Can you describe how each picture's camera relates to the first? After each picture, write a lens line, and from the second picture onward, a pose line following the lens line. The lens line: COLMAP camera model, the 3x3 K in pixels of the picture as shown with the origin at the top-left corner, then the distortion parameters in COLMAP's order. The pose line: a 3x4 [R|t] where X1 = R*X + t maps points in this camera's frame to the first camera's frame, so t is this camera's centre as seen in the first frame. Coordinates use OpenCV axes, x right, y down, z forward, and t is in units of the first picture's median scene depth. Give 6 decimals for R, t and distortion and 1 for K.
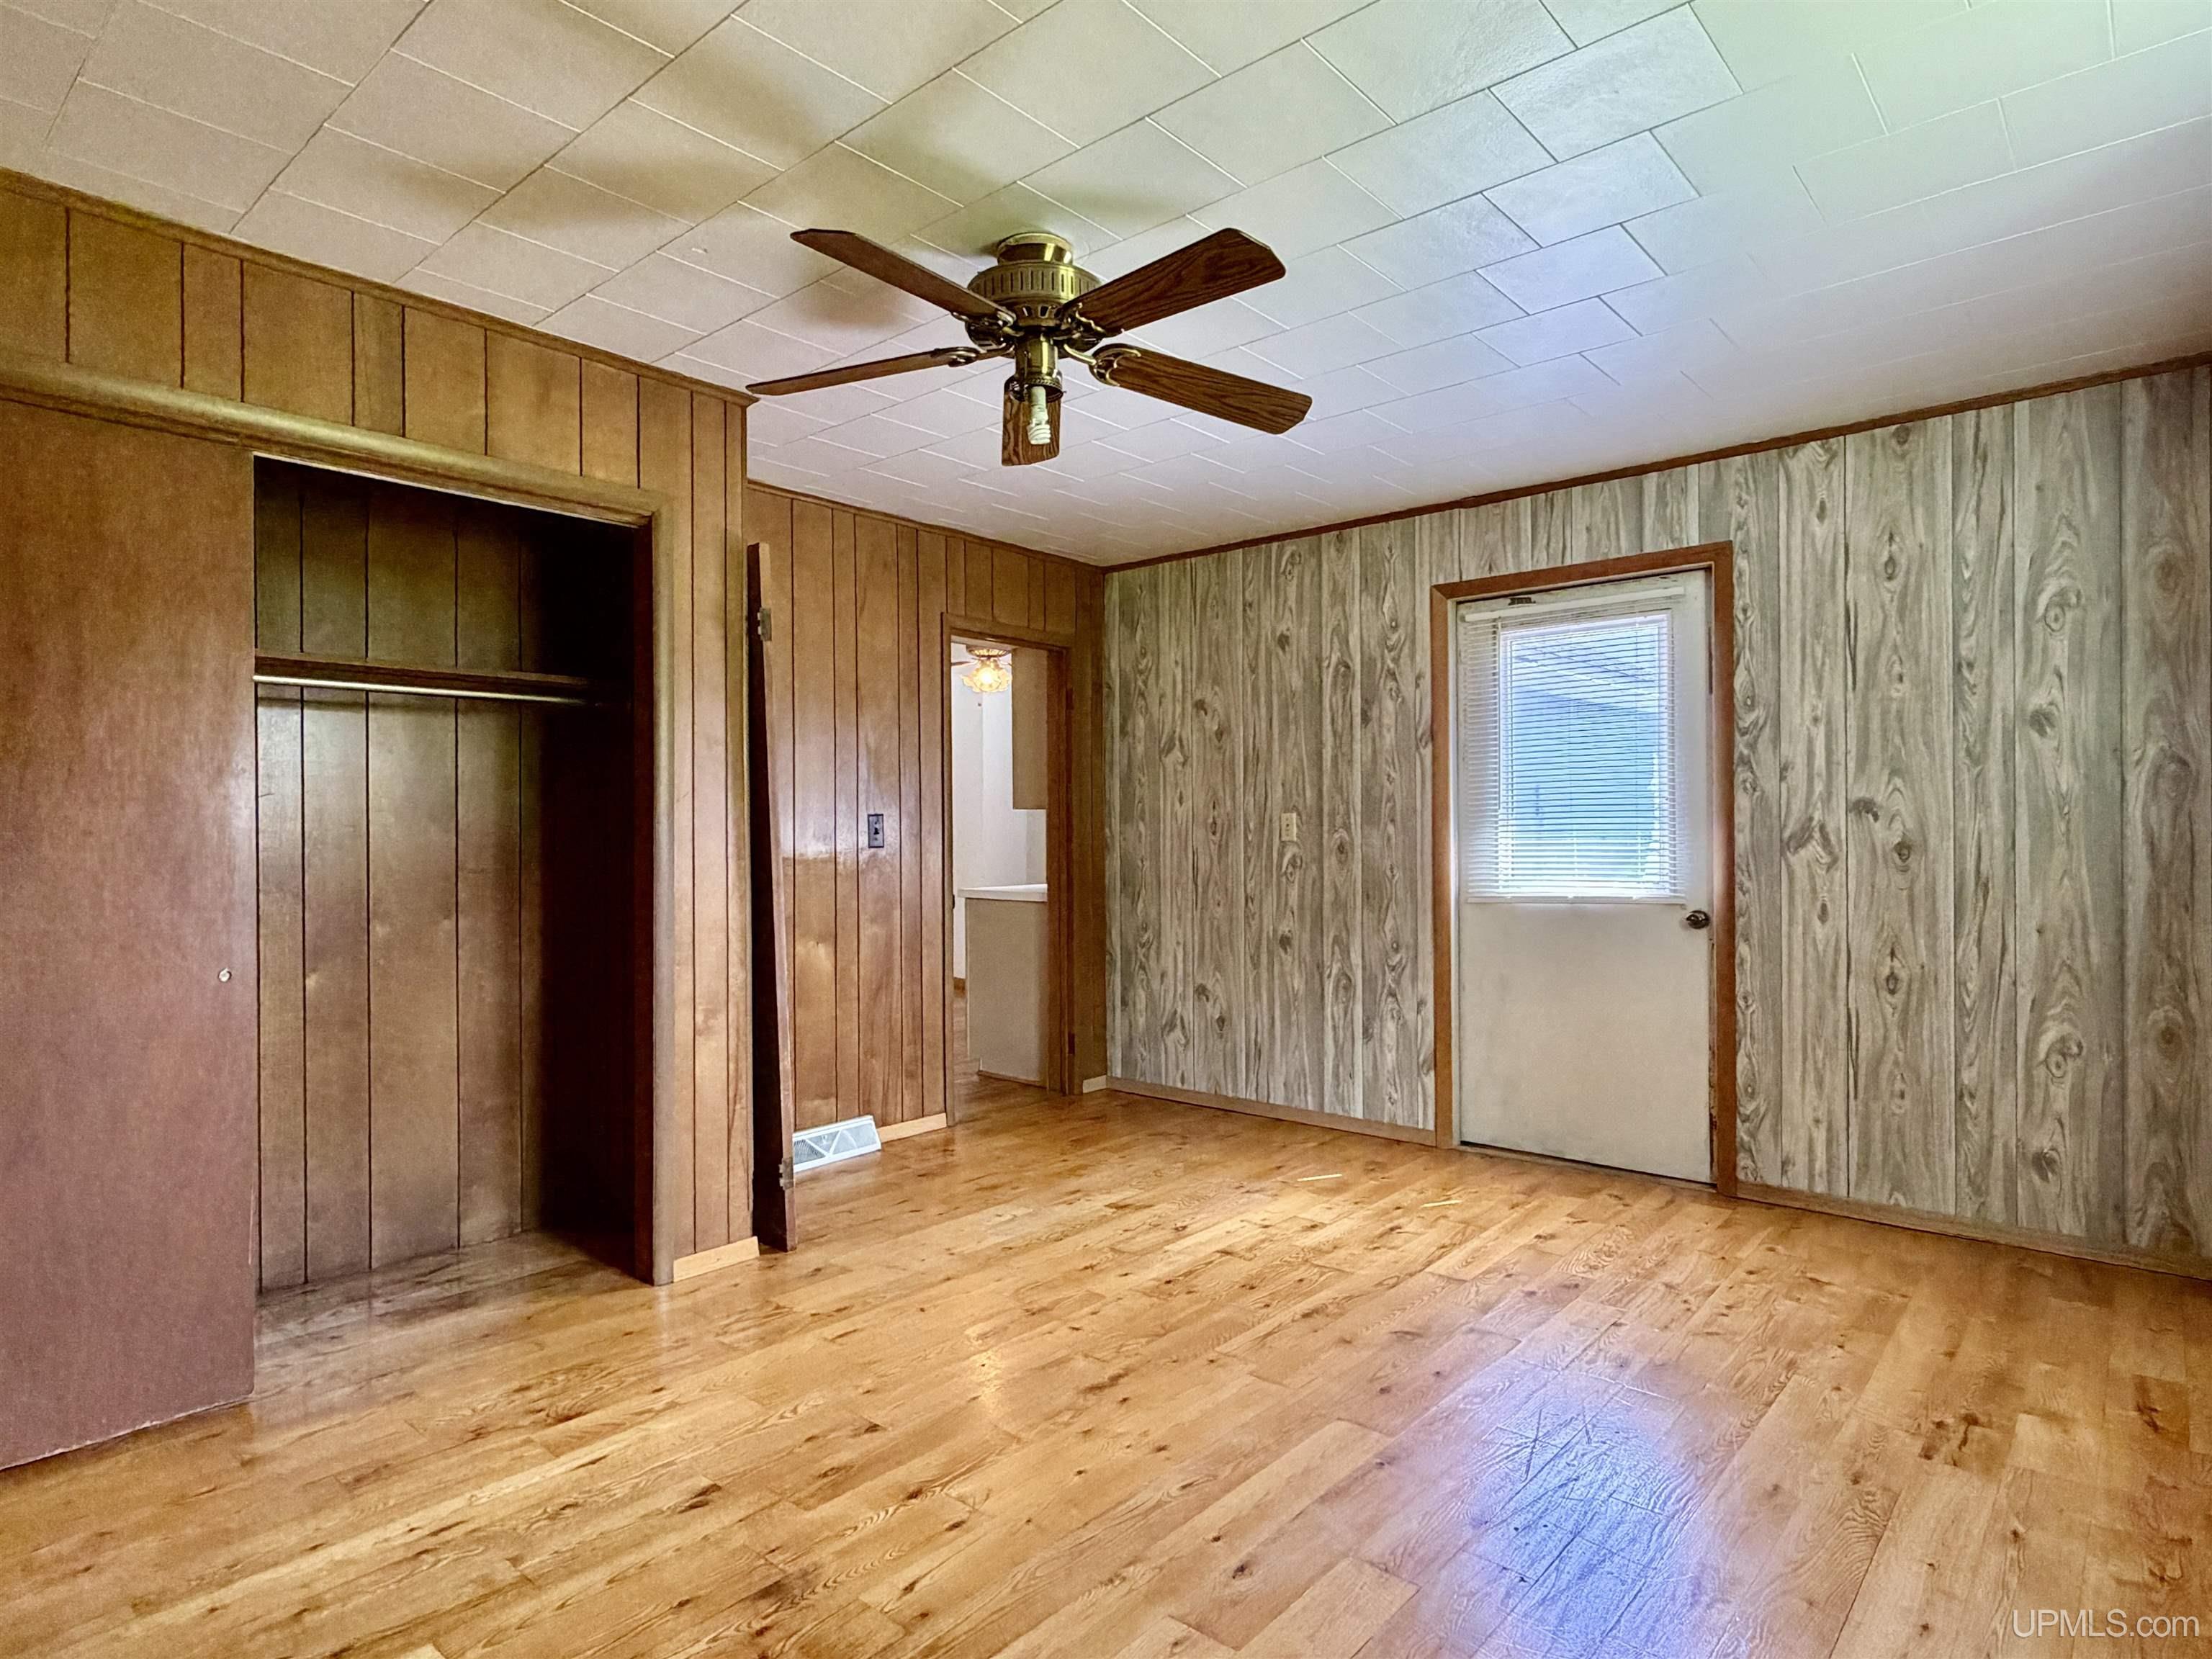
lens RADIAL K [[1238.5, 0, 1106.0], [0, 1238.5, 829.5], [0, 0, 1]] dist [-0.000892, -0.000403]
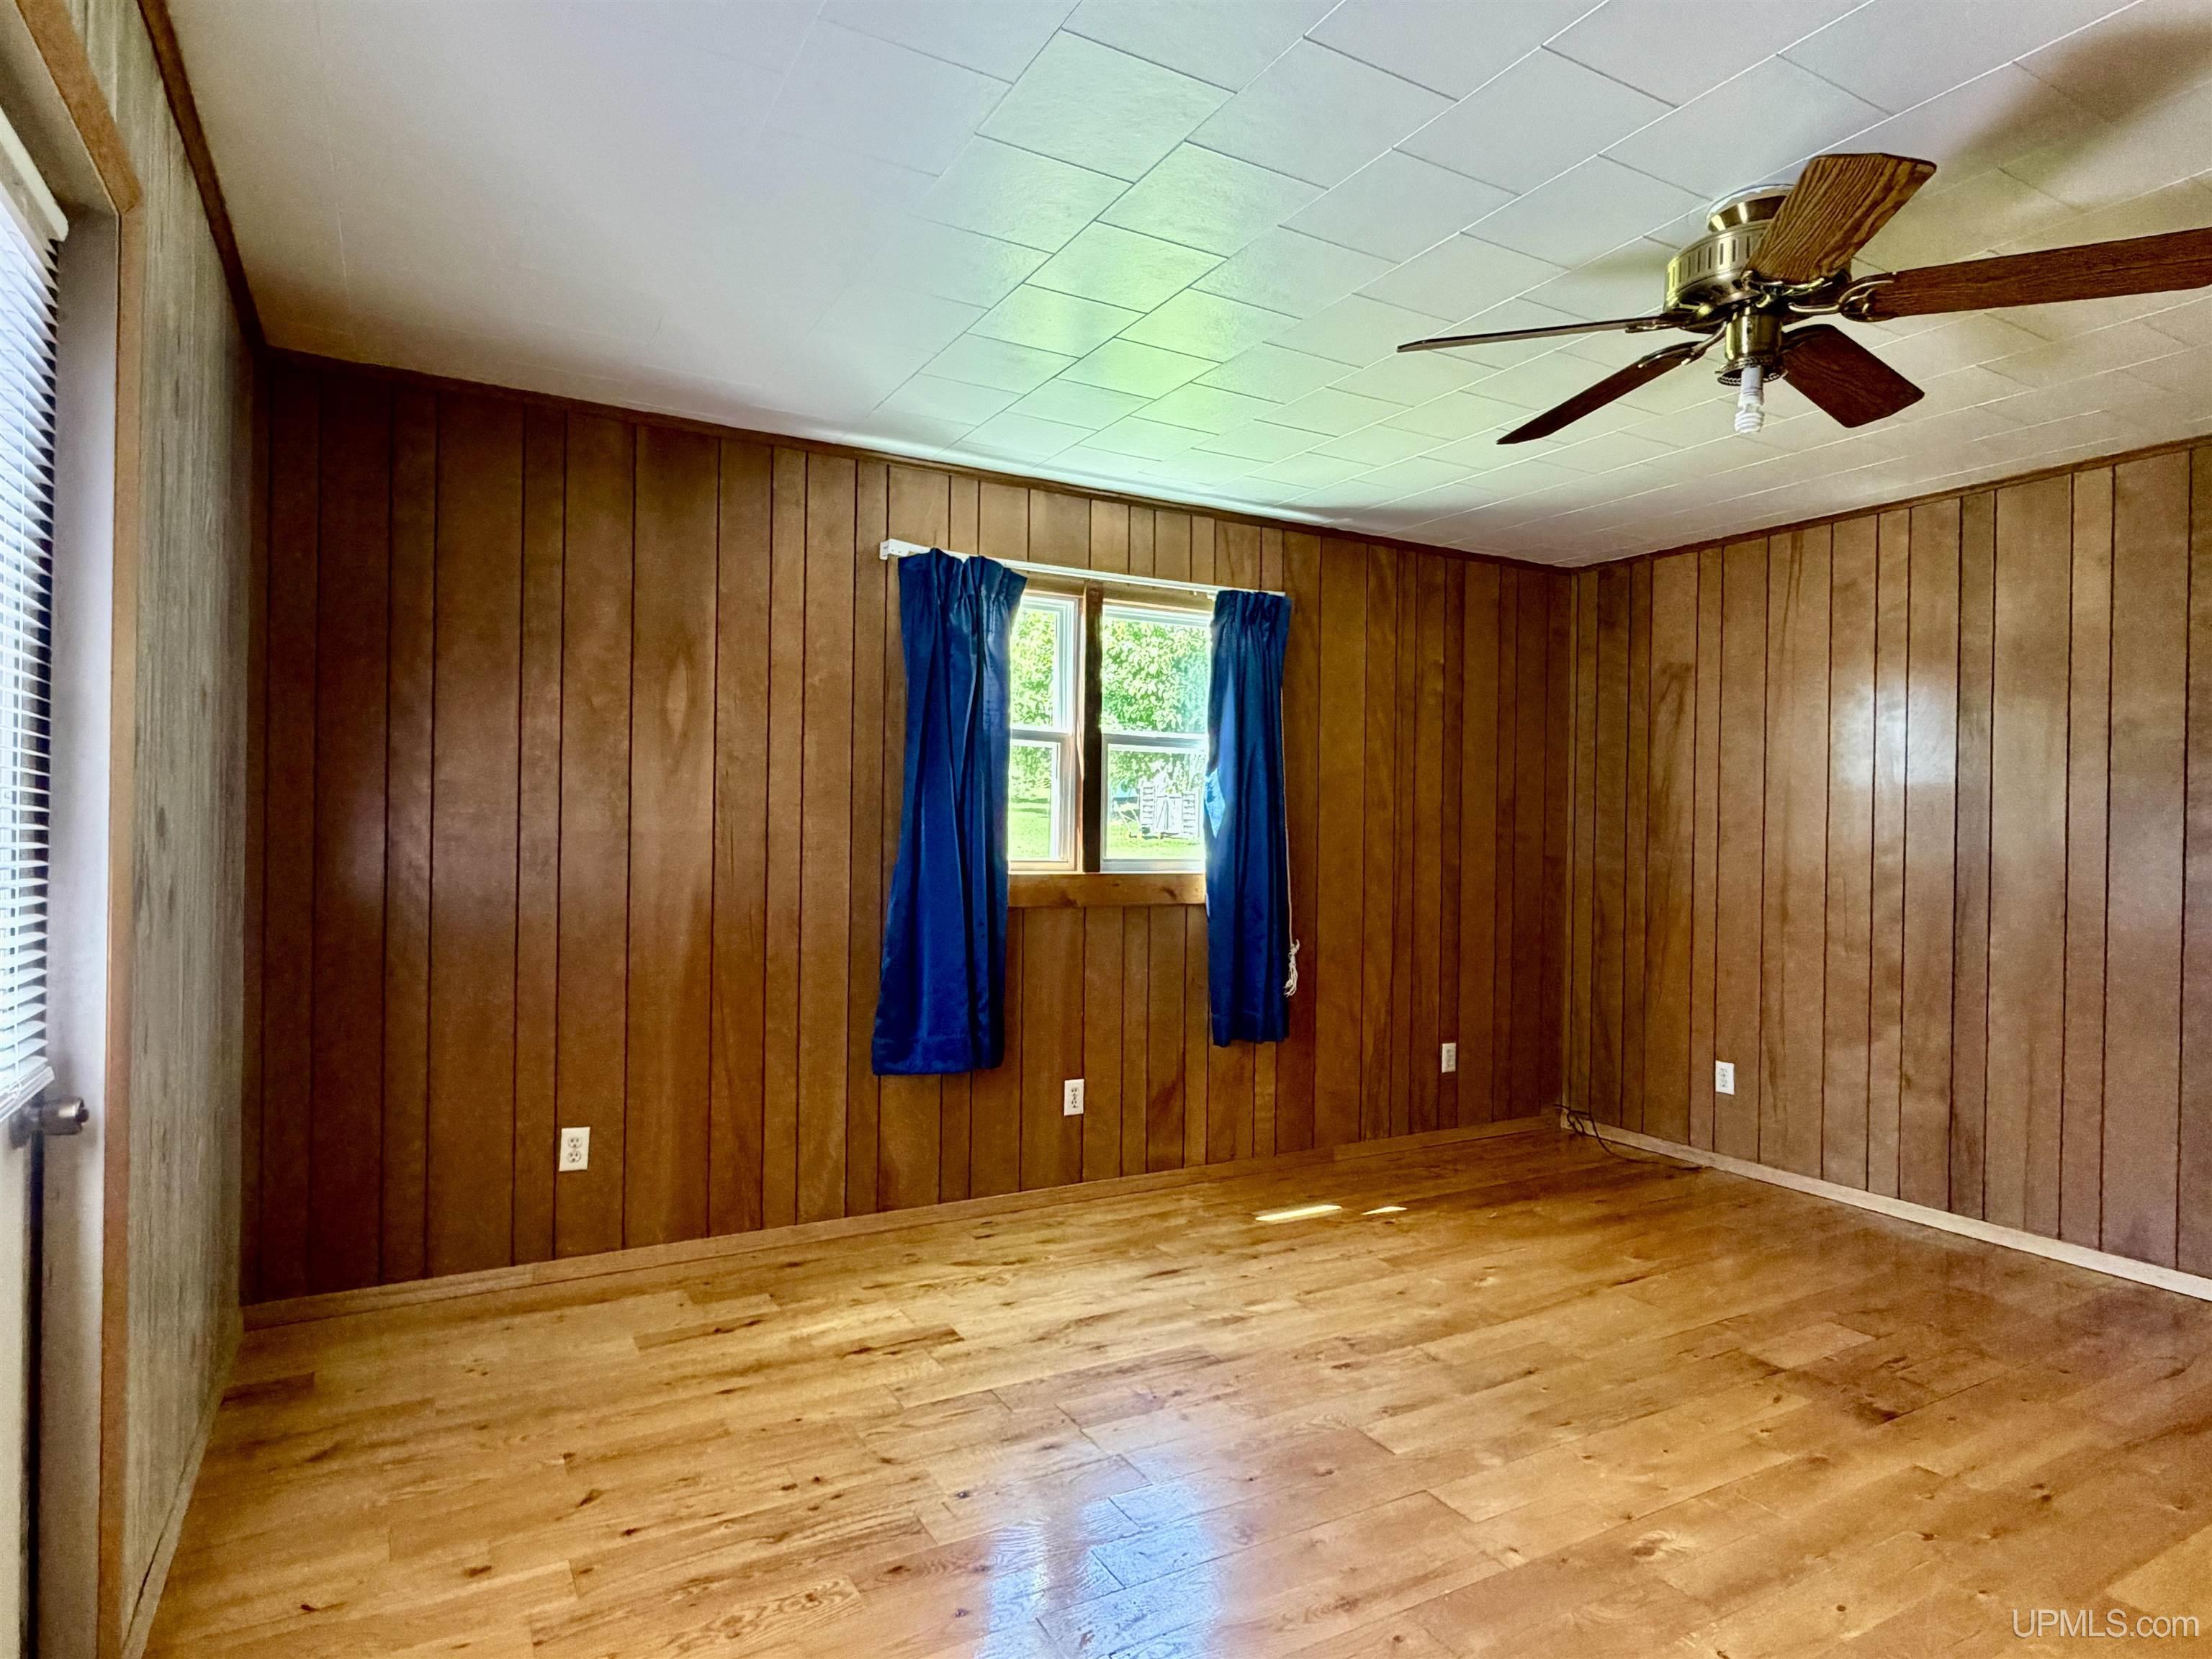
lens RADIAL K [[1238.5, 0, 1106.0], [0, 1238.5, 829.5], [0, 0, 1]] dist [-0.000892, -0.000403]
pose [[-0.942657, -0.010127, 0.333608, 0.075410], [-0.013748, 0.999869, -0.008495, -0.018080], [-0.333479, -0.012595, -0.942674, 1.864513]]
